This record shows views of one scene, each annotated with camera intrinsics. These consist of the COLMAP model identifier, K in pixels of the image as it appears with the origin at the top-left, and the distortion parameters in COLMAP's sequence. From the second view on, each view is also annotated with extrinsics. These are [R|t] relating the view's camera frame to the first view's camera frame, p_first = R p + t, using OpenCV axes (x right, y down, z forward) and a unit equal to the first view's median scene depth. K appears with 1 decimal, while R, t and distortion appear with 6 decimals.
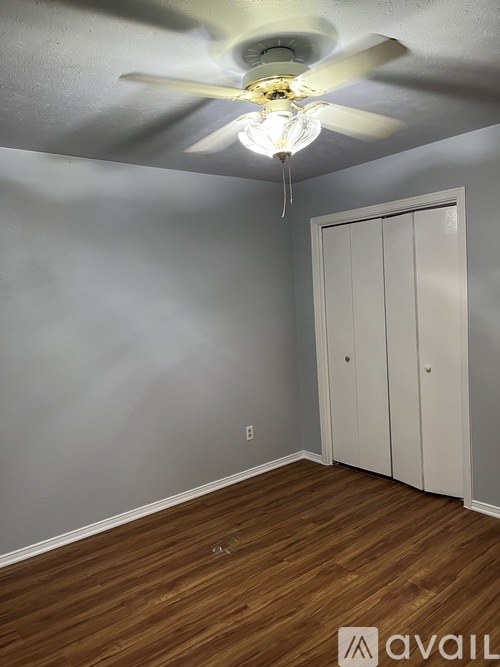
lens RADIAL K [[514.2, 0, 250.0], [0, 514.2, 333.5], [0, 0, 1]] dist [0.037652, 0.000882]
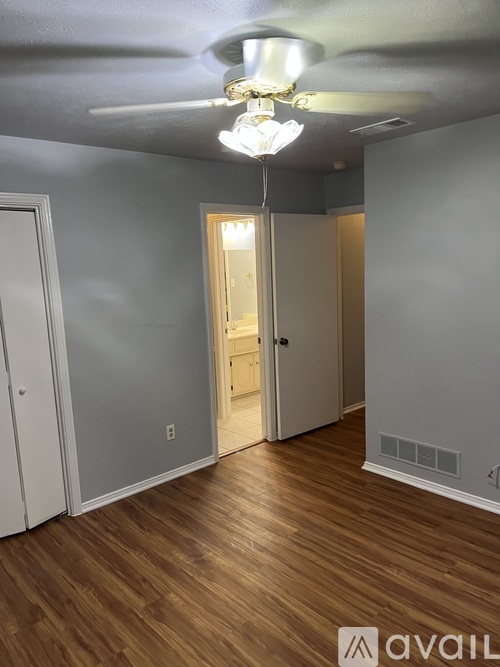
lens RADIAL K [[498.2, 0, 250.0], [0, 498.2, 333.5], [0, 0, 1]] dist [0.091323, -0.124618]
pose [[-0.050706, -0.082522, 0.995298, -0.638552], [0.123794, 0.988375, 0.088255, -0.069360], [-0.991012, 0.127687, -0.039901, 0.762468]]
